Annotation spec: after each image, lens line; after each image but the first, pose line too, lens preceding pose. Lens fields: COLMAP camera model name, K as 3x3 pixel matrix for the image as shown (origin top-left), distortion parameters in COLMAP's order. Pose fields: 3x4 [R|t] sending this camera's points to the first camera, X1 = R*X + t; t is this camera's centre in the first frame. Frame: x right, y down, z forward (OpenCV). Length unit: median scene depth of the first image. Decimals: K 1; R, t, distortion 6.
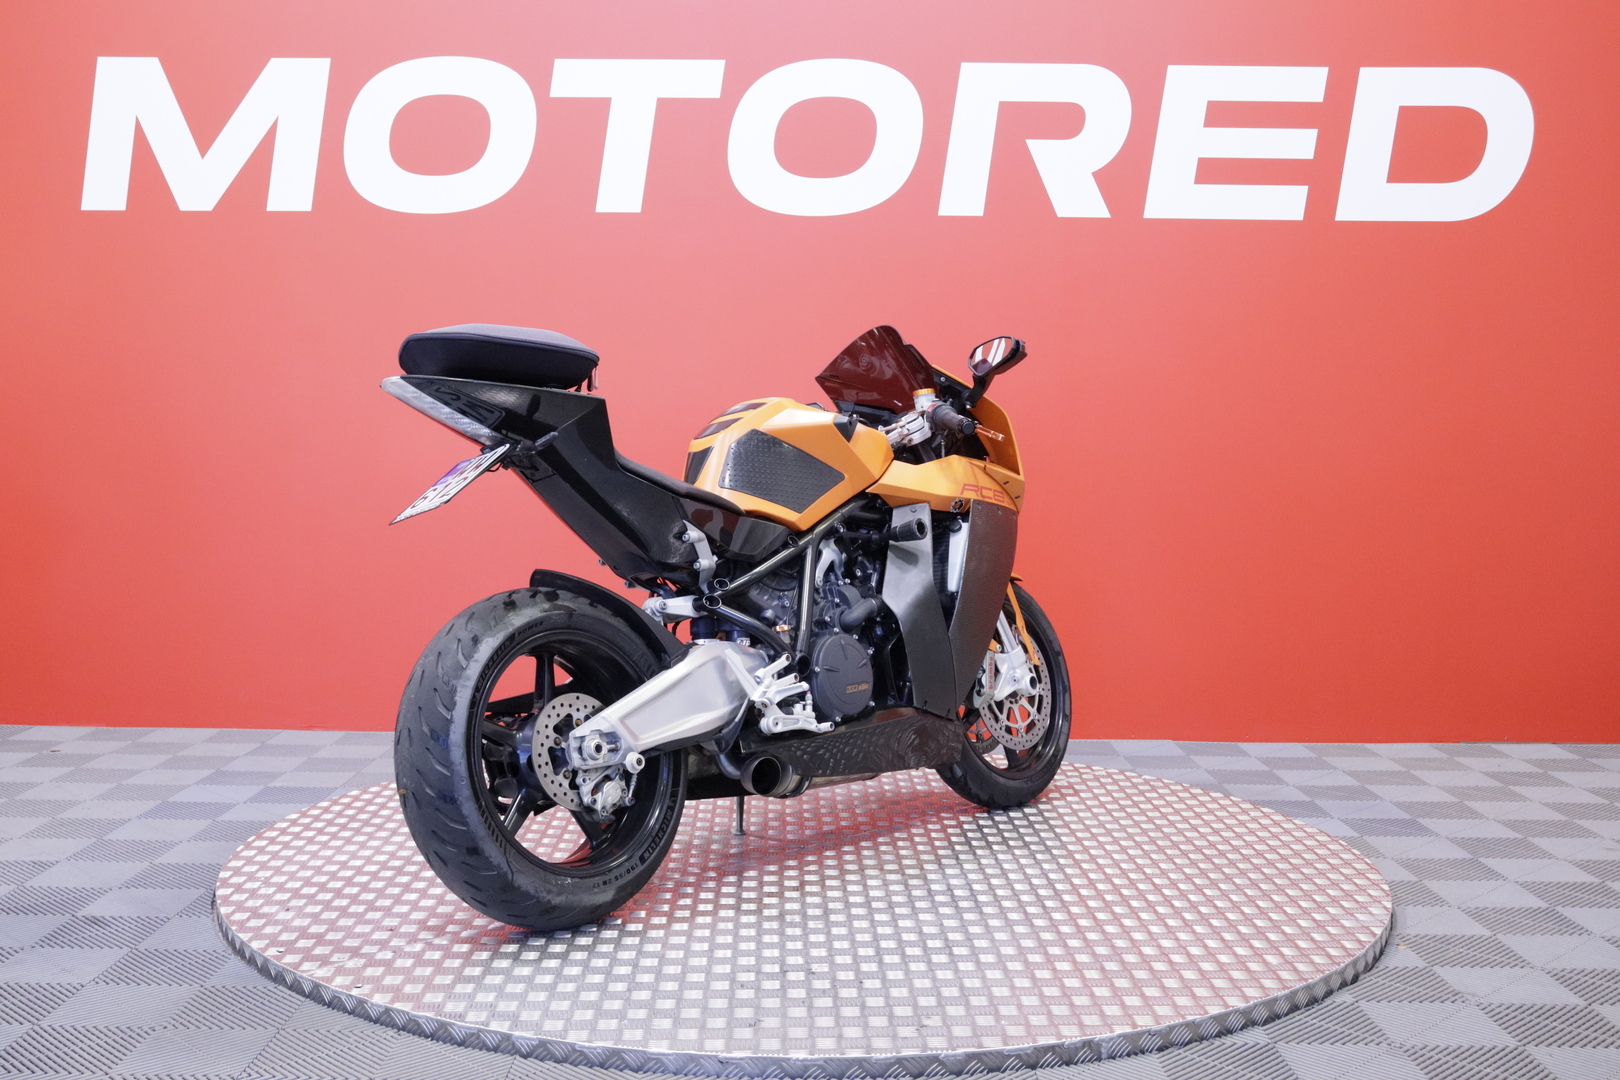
lens RADIAL K [[1712.7, 0, 810.0], [0, 1712.7, 540.0], [0, 0, 1]] dist [-0.014109, -0.004420]
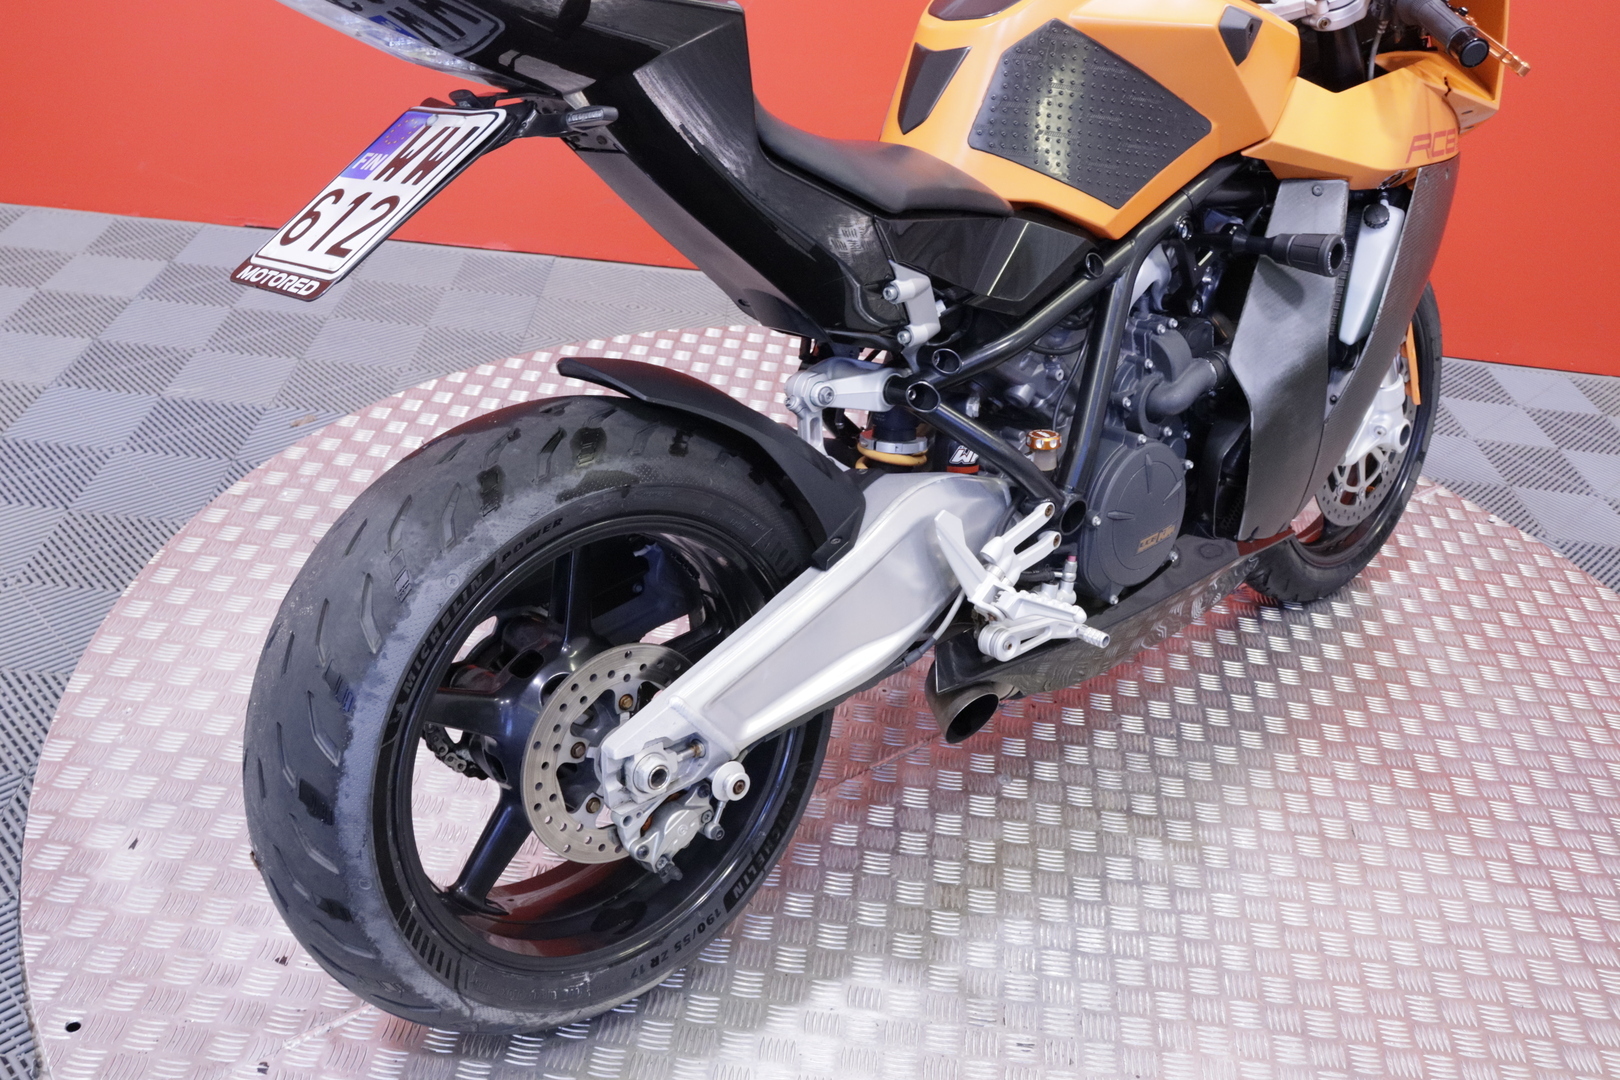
lens RADIAL K [[1512.3, 0, 810.0], [0, 1512.3, 540.0], [0, 0, 1]] dist [-0.152234, 0.241424]
pose [[0.987321, 0.153509, -0.040400, -0.065270], [-0.117137, 0.876348, 0.467219, -0.130764], [0.107127, -0.456563, 0.883218, 0.581018]]
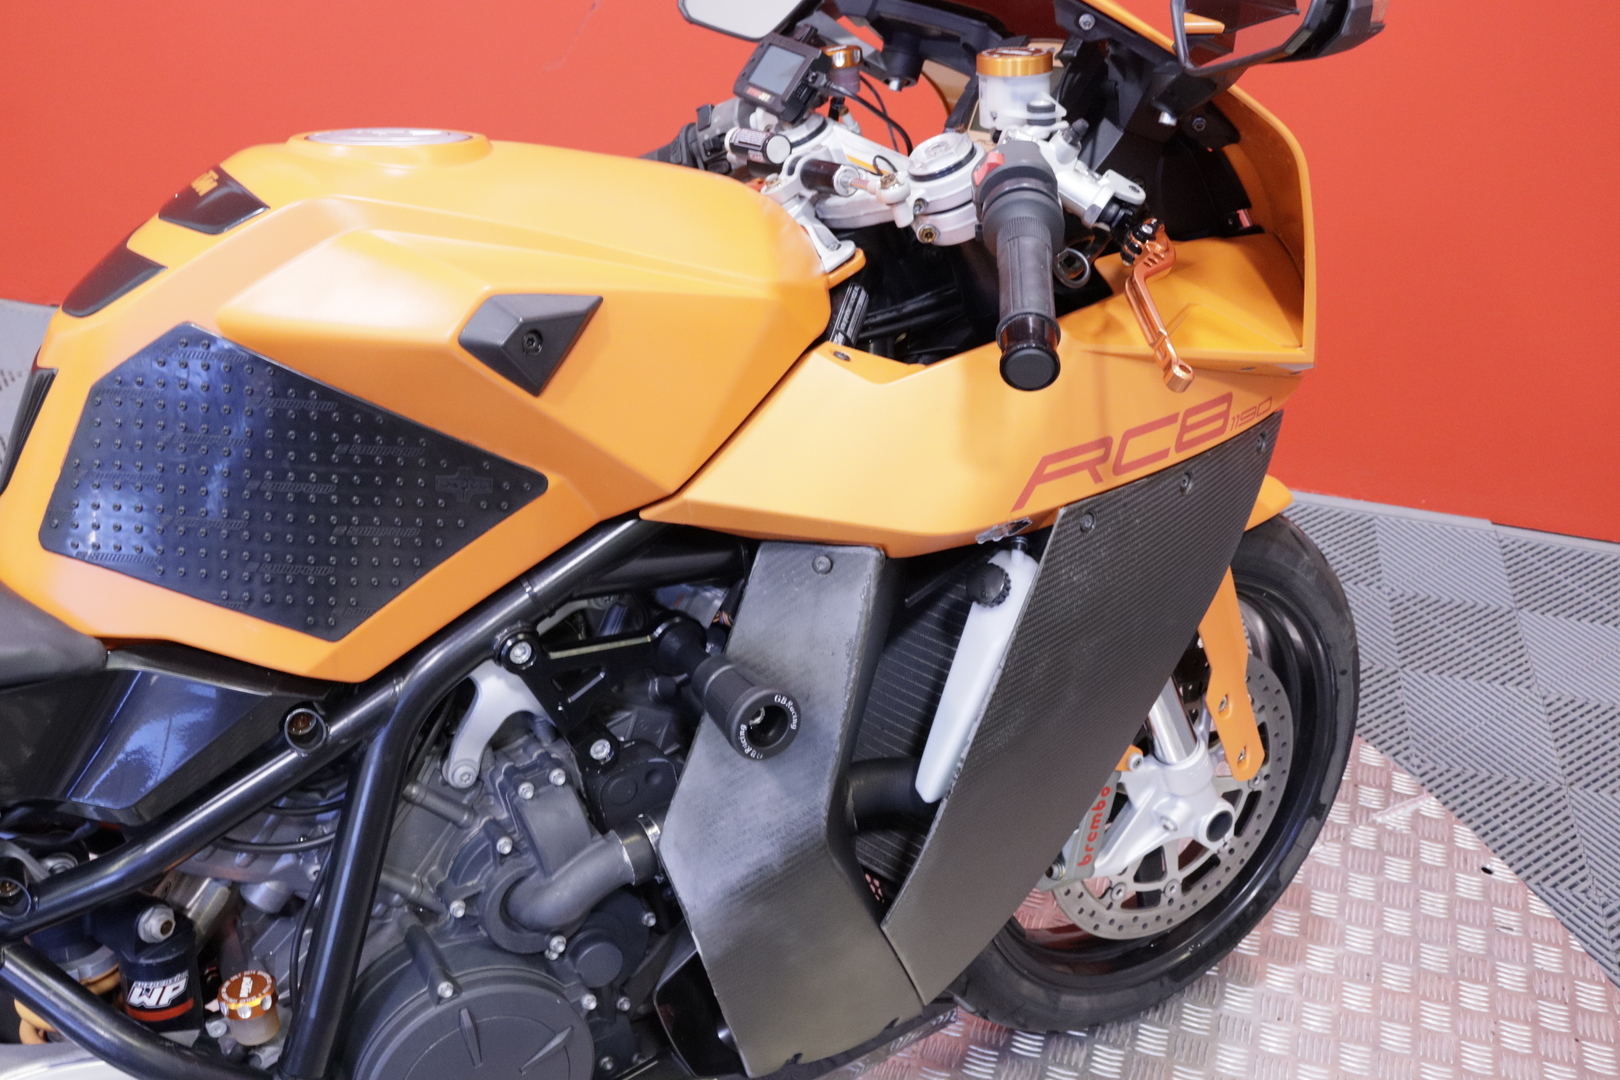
lens RADIAL K [[1495.7, 0, 746.0], [0, 1495.7, 539.0], [0, 0, 1]] dist [-0.047837, -0.001125]
pose [[0.935931, 0.219840, -0.275142, 0.130181], [-0.044059, 0.848200, 0.527841, -0.173237], [0.349416, -0.481900, 0.803543, 0.867640]]
